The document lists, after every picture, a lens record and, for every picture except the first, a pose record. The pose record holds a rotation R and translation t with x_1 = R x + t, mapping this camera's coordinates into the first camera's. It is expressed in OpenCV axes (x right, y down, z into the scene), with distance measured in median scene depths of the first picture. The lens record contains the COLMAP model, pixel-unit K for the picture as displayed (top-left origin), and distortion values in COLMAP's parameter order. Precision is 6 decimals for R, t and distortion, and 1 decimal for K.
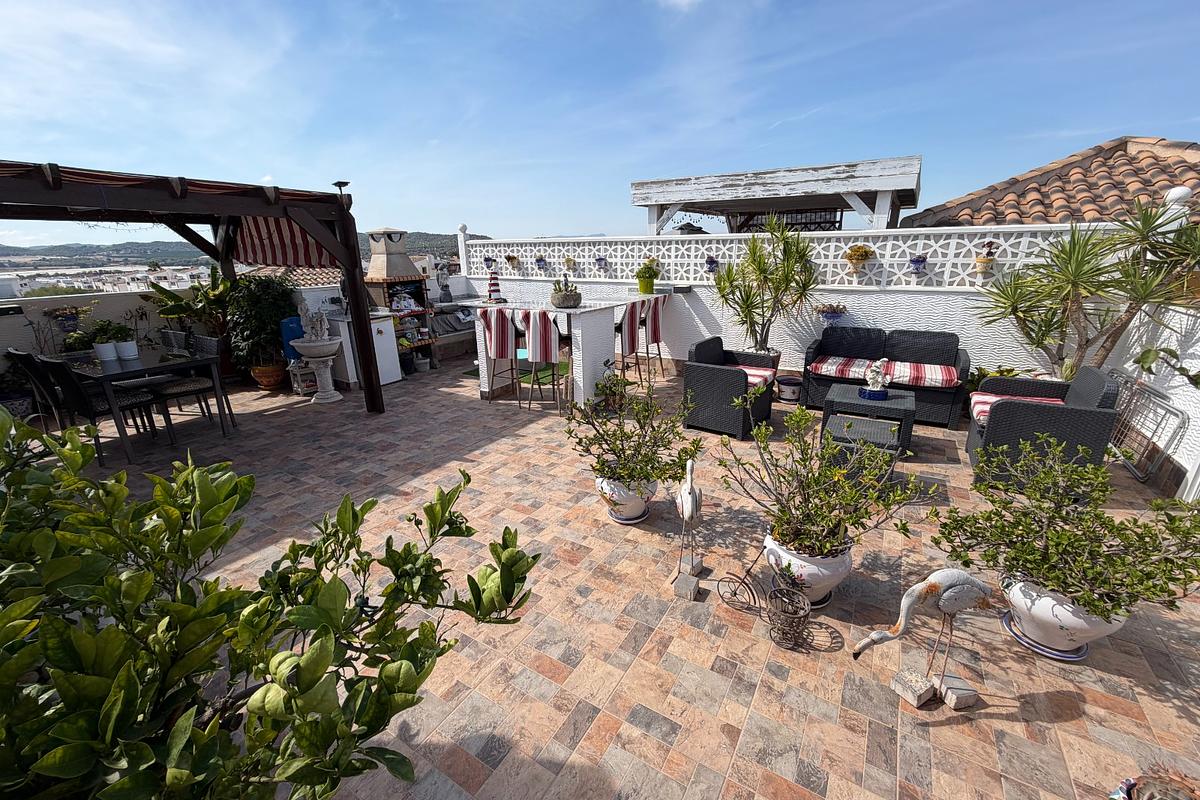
lens RADIAL K [[480.9, 0, 597.9], [0, 480.9, 397.6], [0, 0, 1]] dist [0.003798, 0.000180]
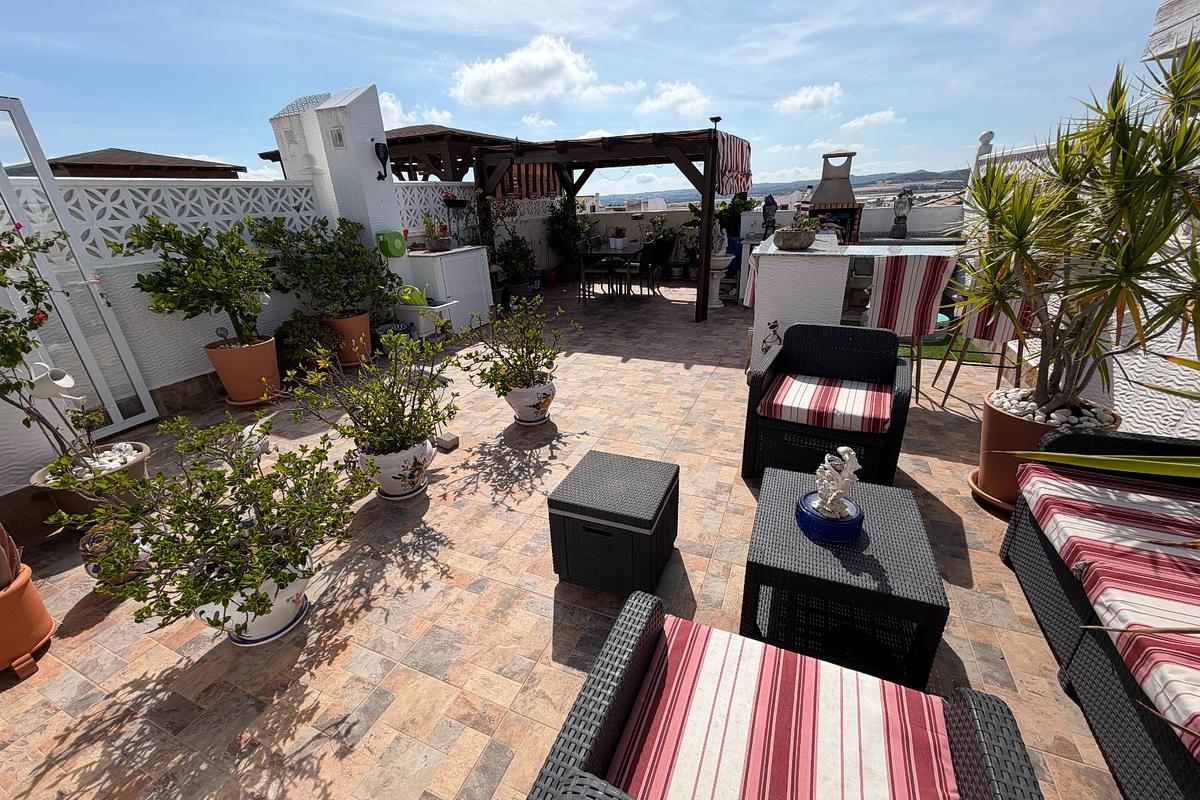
lens RADIAL K [[480.9, 0, 598.9], [0, 480.9, 401.1], [0, 0, 1]] dist [0.003798, 0.000180]
pose [[0.142122, 0.396951, -0.906770, 0.849542], [-0.258694, 0.899126, 0.353058, -0.188895], [0.955447, 0.184399, 0.230474, 0.659552]]
